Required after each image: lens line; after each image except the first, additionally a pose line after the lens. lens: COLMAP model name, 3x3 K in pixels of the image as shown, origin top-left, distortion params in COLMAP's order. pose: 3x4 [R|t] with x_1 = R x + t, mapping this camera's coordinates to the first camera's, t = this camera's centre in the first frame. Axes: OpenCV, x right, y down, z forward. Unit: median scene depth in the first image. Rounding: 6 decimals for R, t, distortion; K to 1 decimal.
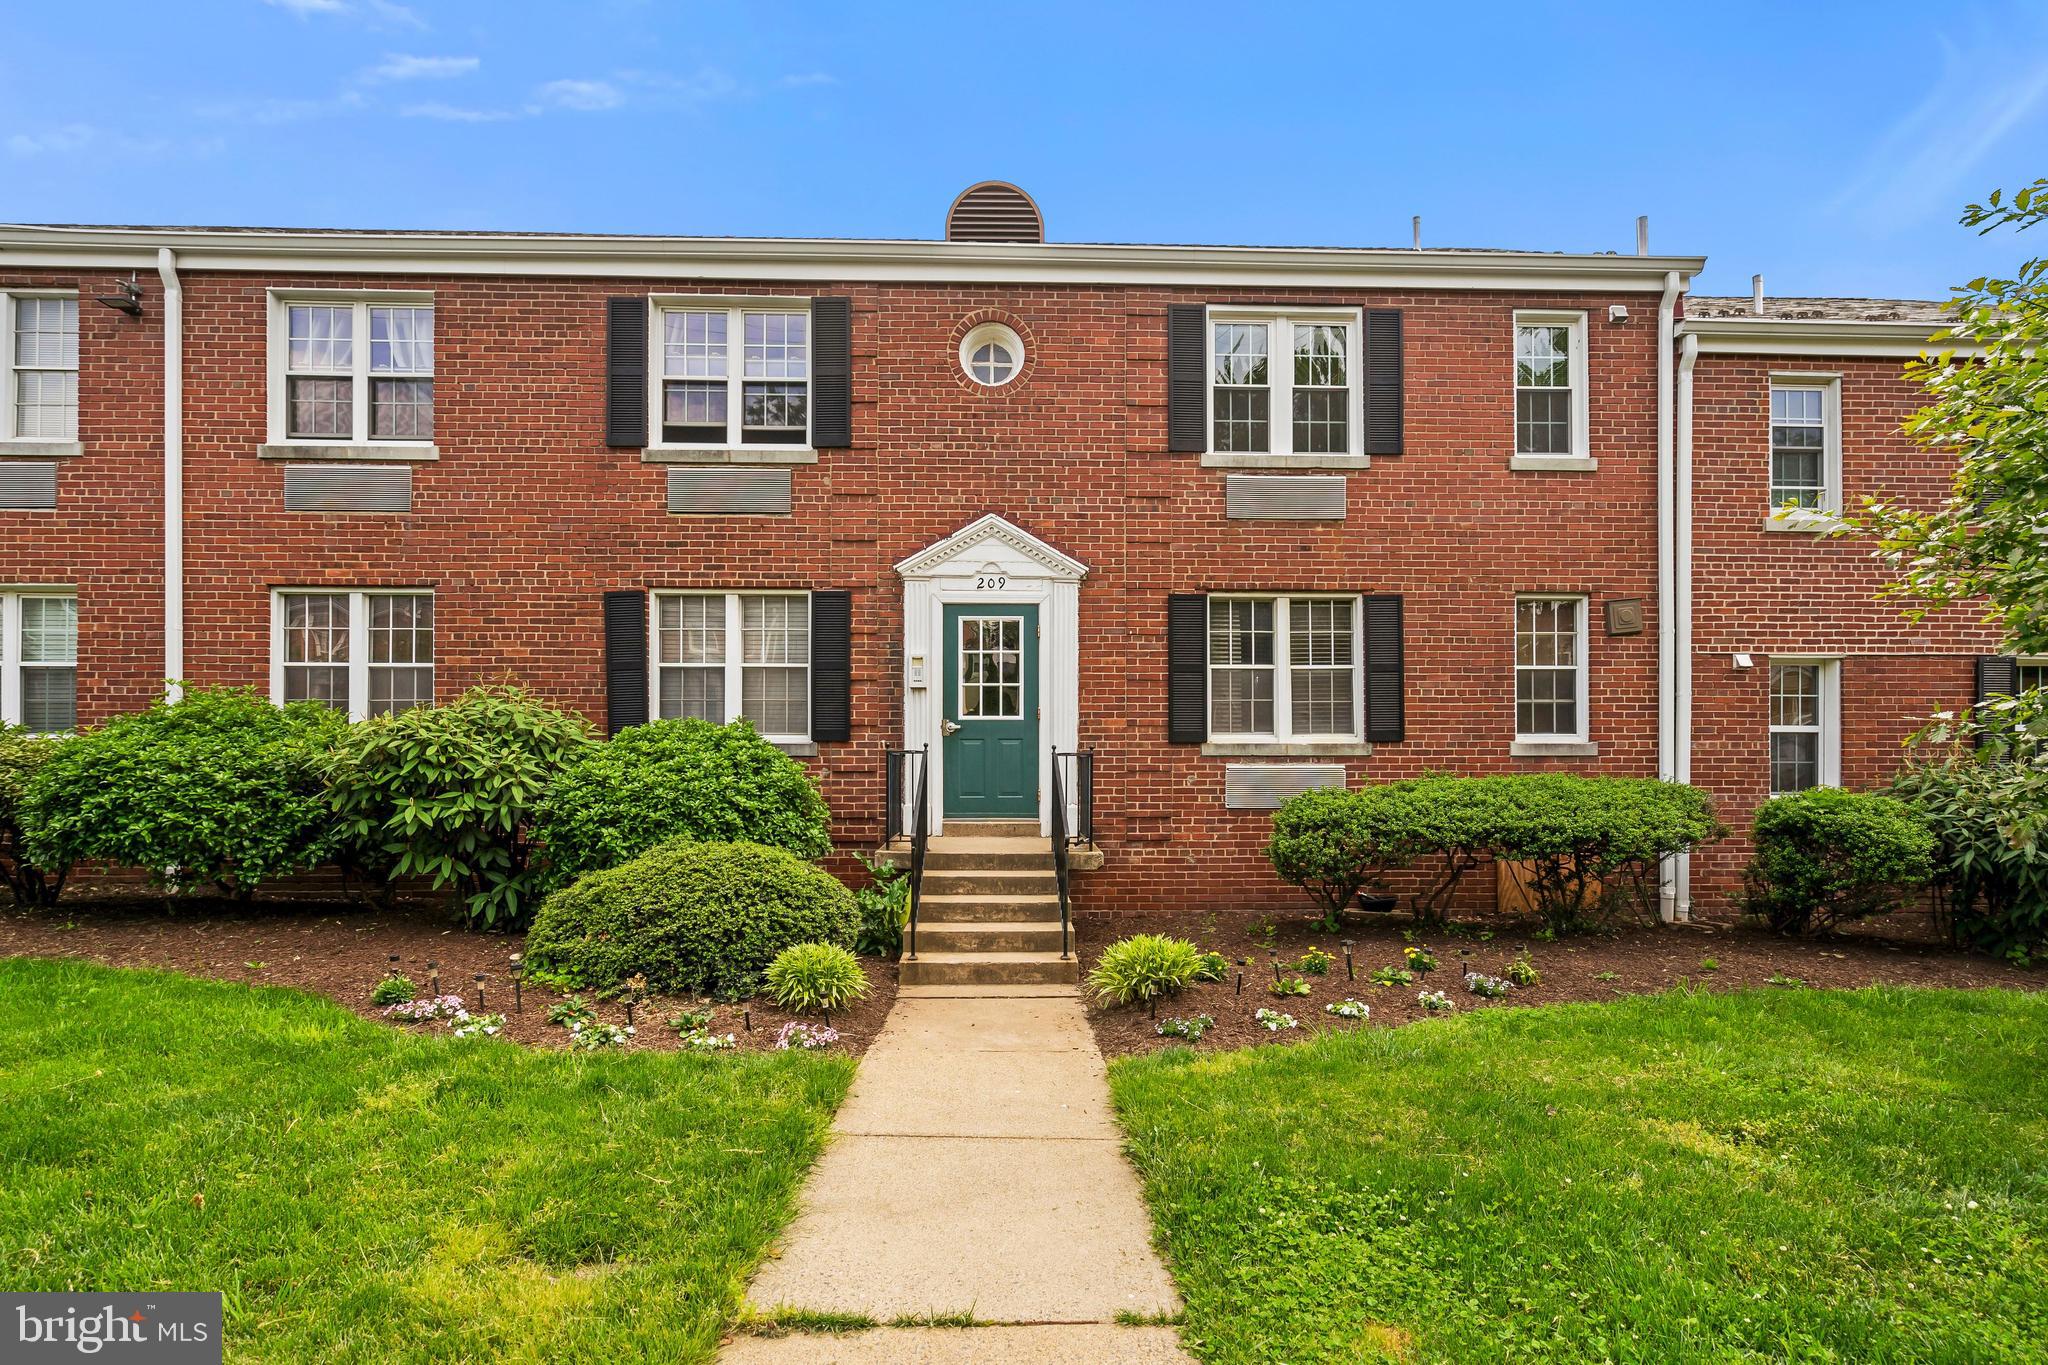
lens RADIAL K [[908.4, 0, 1024.3], [0, 908.4, 765.4], [0, 0, 1]] dist [0.000393, 0.000828]
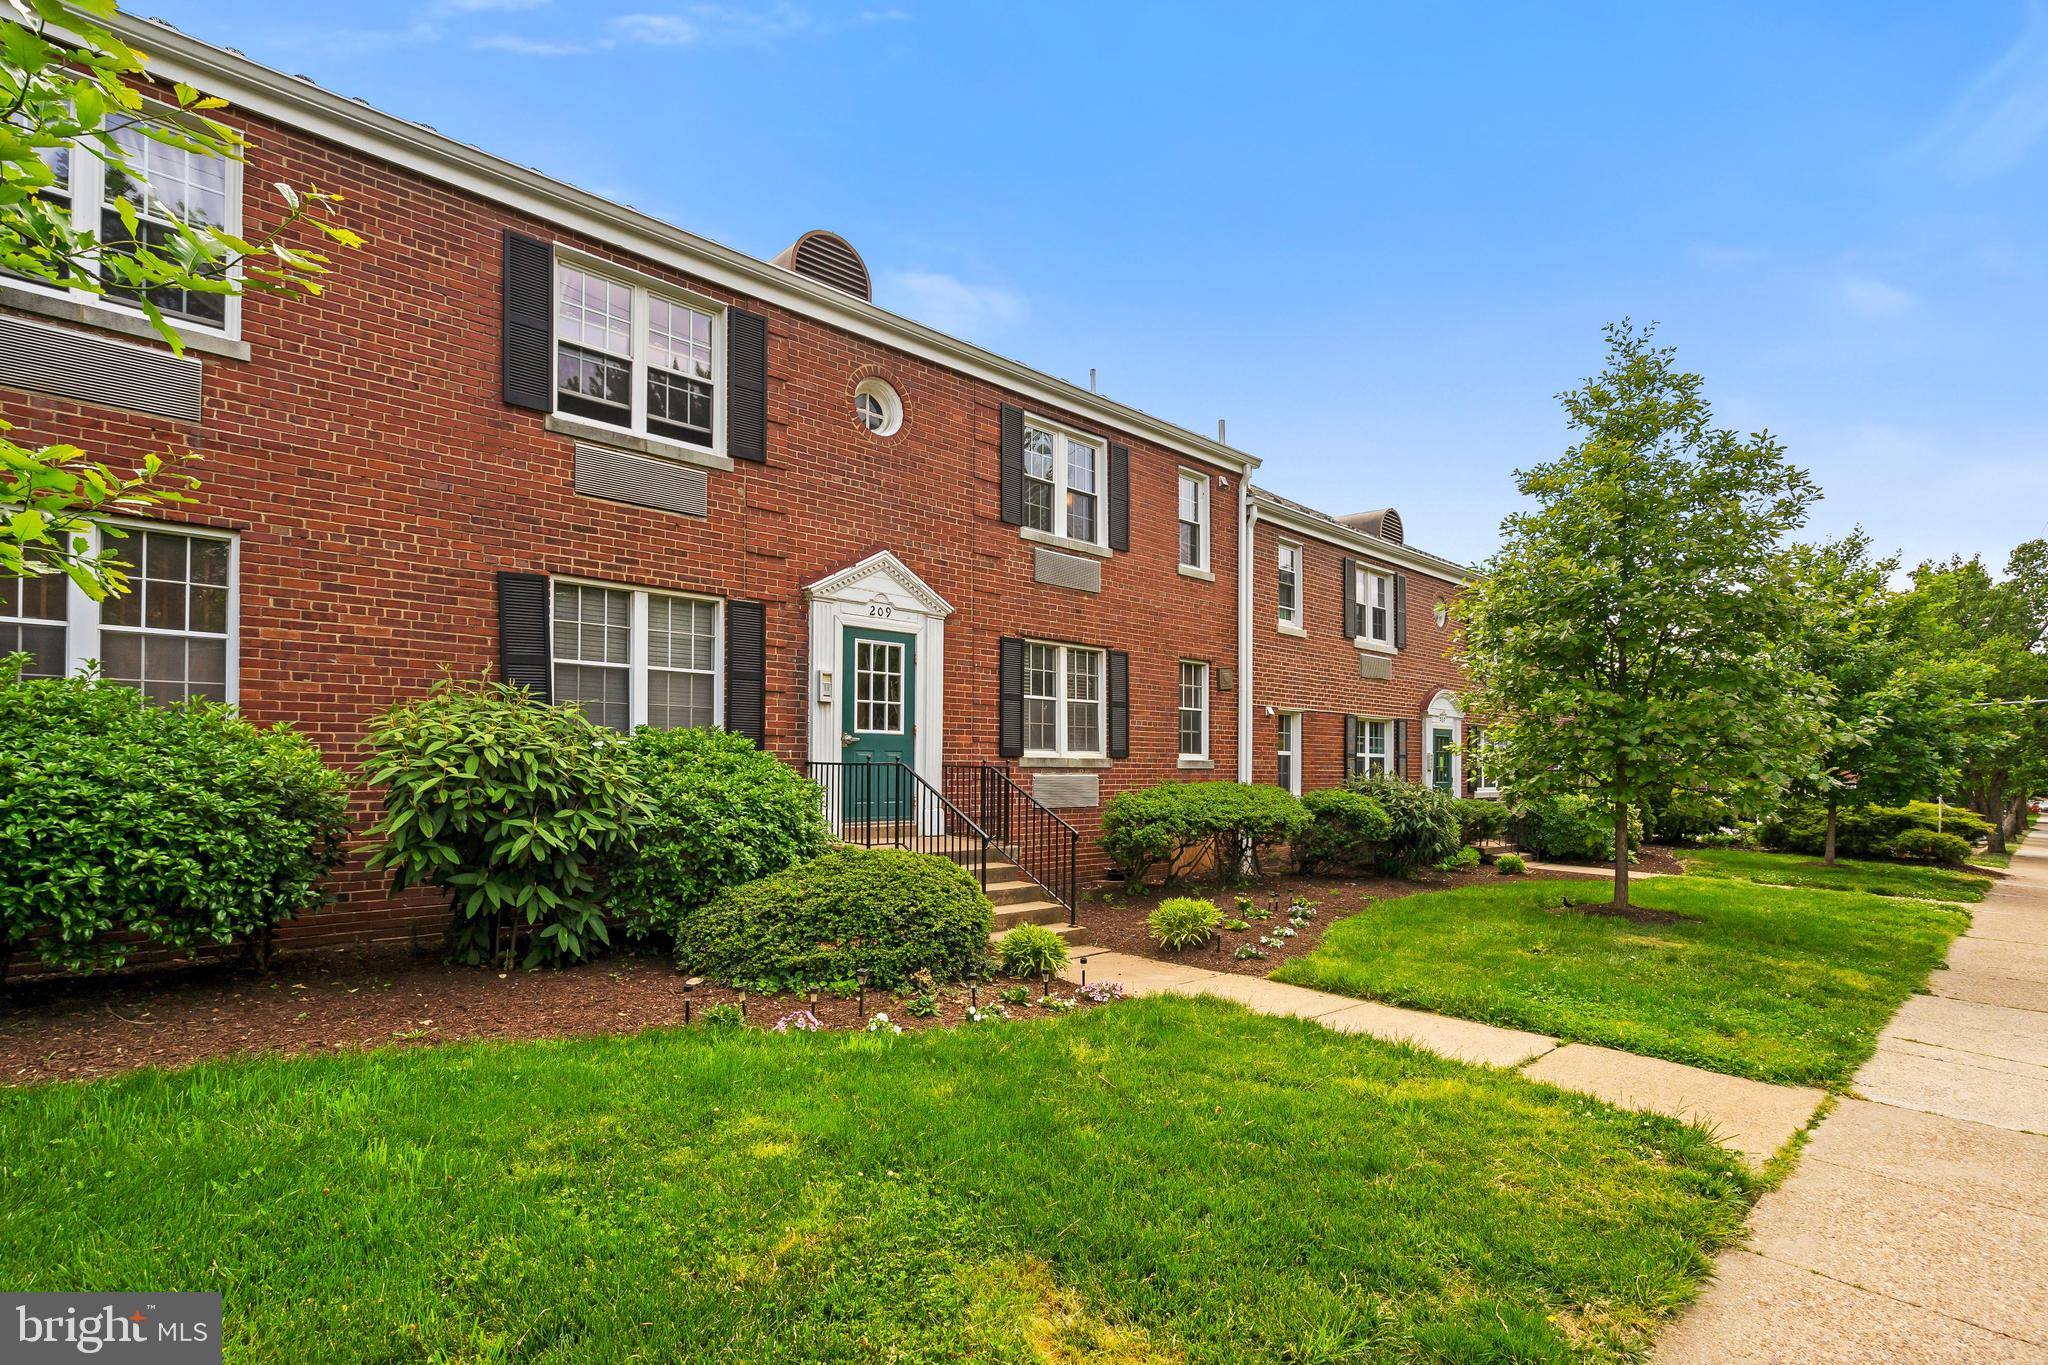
lens RADIAL K [[952.0, 0, 1028.8], [0, 952.0, 763.5], [0, 0, 1]] dist [0.003951, 0.000542]
pose [[0.755543, 0.008869, 0.655039, -0.658884], [-0.005786, 0.999960, -0.006865, -0.006467], [-0.655074, 0.001397, 0.755564, -0.005683]]
